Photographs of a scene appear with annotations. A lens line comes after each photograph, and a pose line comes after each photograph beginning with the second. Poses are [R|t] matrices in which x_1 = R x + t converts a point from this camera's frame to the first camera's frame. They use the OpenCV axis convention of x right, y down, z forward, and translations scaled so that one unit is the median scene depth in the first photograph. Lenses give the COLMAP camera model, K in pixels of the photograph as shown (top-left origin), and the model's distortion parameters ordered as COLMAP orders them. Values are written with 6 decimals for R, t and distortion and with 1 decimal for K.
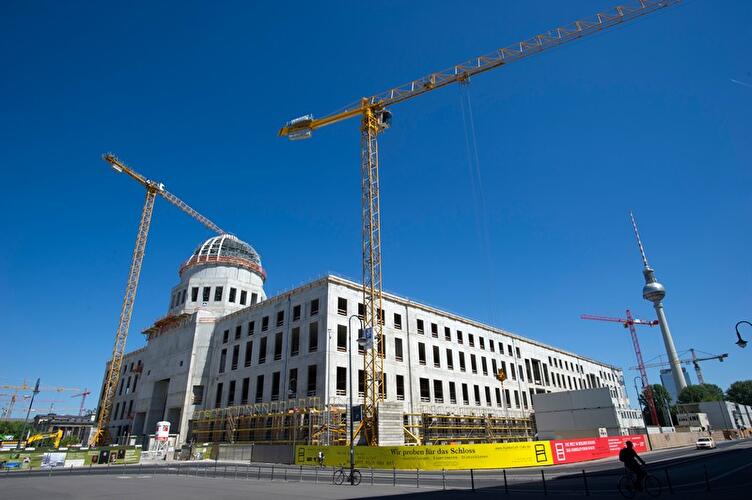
lens RADIAL K [[427.4, 0, 377.1], [0, 427.4, 255.4], [0, 0, 1]] dist [-0.037142, 0.010851]
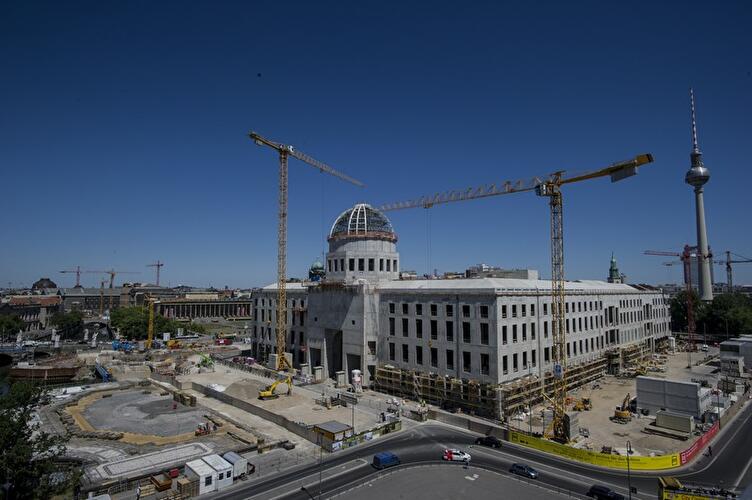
lens RADIAL K [[427.4, 0, 375.7], [0, 427.4, 250.9], [0, 0, 1]] dist [-0.037142, 0.010851]
pose [[0.998706, 0.019701, -0.046884, -0.312947], [-0.003835, 0.948464, 0.316861, -0.358274], [0.050710, -0.316271, 0.947313, -0.183552]]
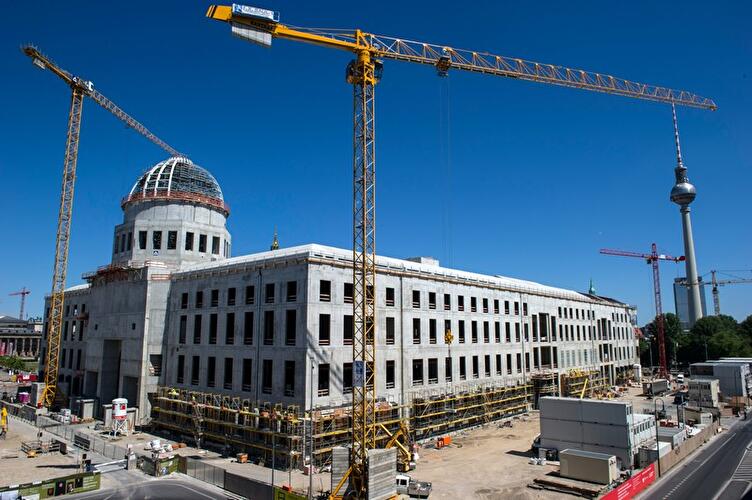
lens RADIAL K [[506.1, 0, 377.0], [0, 506.1, 253.2], [0, 0, 1]] dist [-0.050898, -0.004824]
pose [[0.998967, 0.026588, 0.036857, -0.013653], [-0.034841, 0.968785, 0.245441, -0.141118], [-0.029181, -0.246472, 0.968711, 0.045820]]
